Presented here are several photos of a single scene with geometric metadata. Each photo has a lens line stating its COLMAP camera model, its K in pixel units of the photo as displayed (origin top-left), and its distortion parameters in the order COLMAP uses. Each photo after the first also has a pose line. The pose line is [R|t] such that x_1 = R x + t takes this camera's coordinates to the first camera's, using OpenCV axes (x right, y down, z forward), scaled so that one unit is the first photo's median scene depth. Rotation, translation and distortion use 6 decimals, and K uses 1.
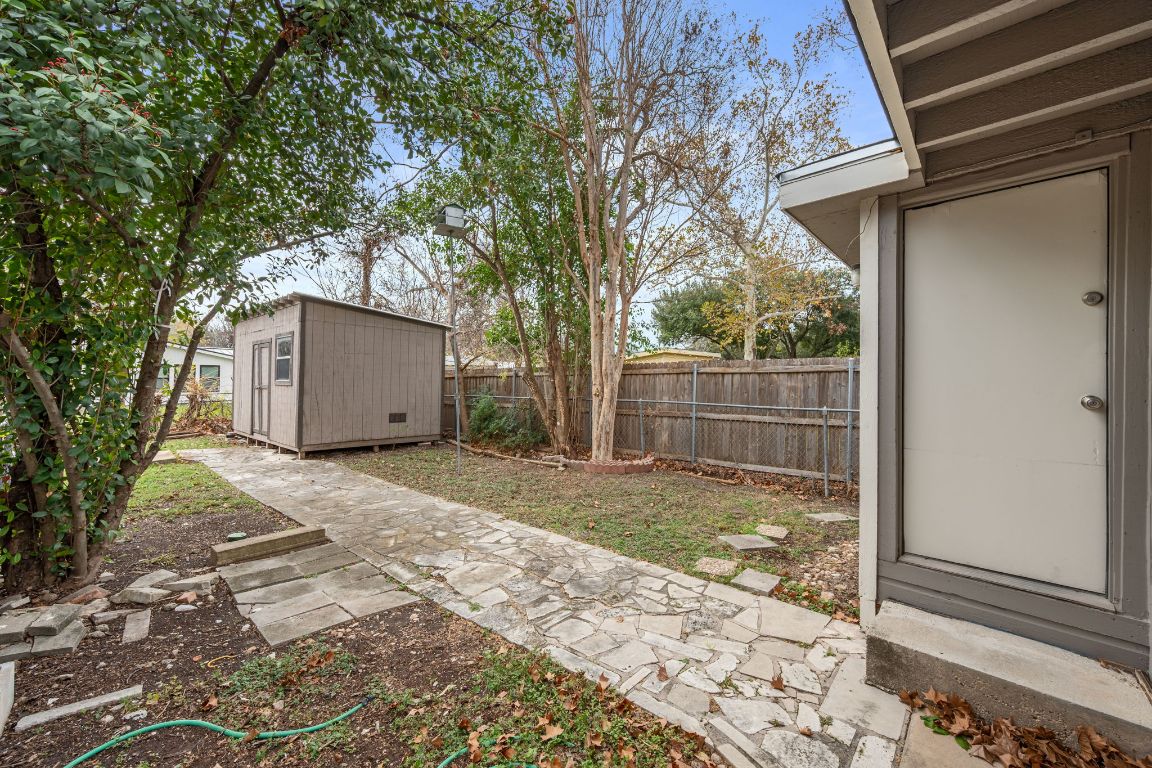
lens RADIAL K [[455.0, 0, 572.4], [0, 455.0, 381.7], [0, 0, 1]] dist [-0.000459, -0.000232]
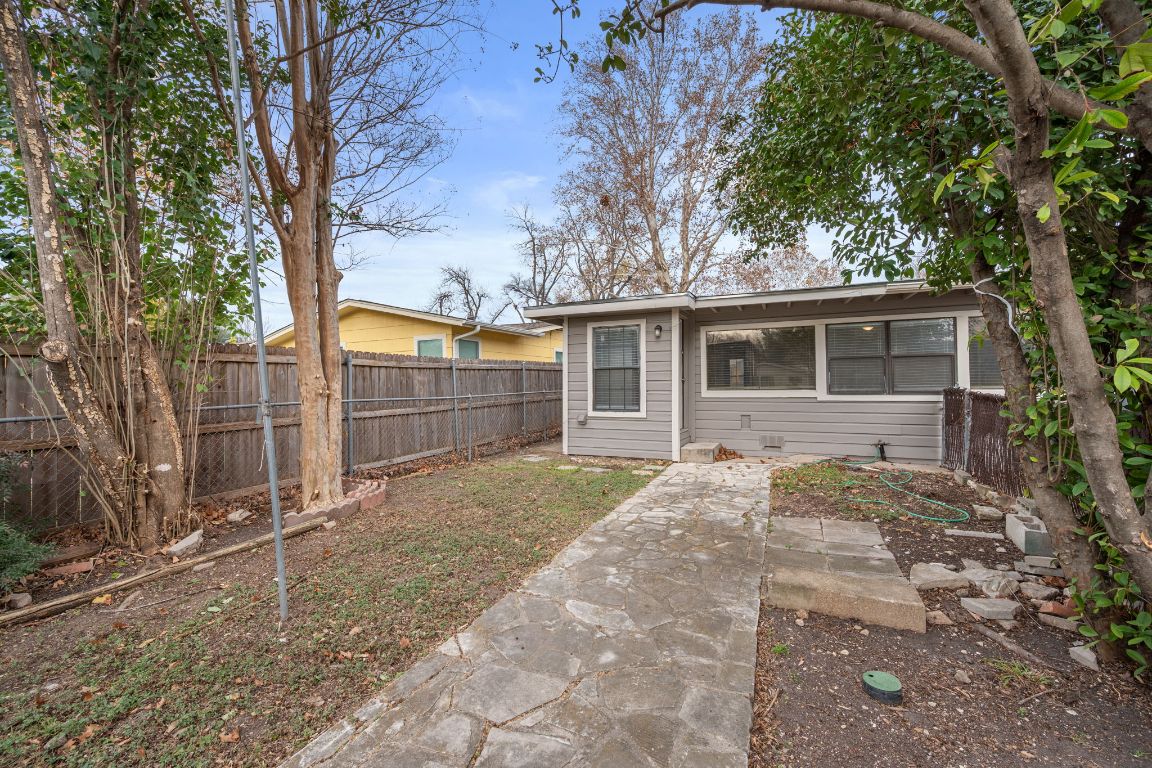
lens RADIAL K [[455.0, 0, 572.4], [0, 455.0, 381.7], [0, 0, 1]] dist [-0.000459, -0.000232]
pose [[-0.294146, 0.000281, 0.955761, -1.097609], [0.006746, 0.999976, 0.001782, 0.022213], [-0.955737, 0.006972, -0.294140, 1.447378]]
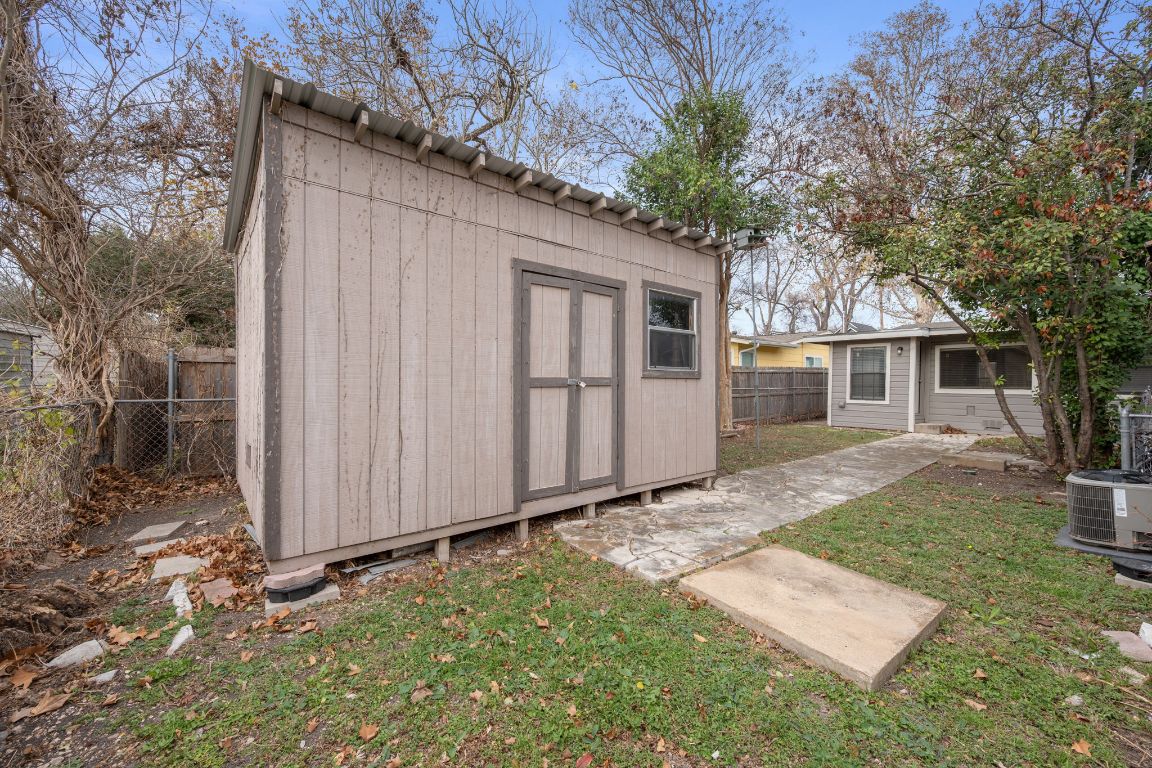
lens RADIAL K [[455.0, 0, 572.4], [0, 455.0, 381.7], [0, 0, 1]] dist [-0.000459, -0.000232]
pose [[0.153604, -0.006842, 0.988109, -2.609301], [-0.008792, 0.999927, 0.008291, 0.017800], [-0.988093, -0.009961, 0.153533, 2.179961]]
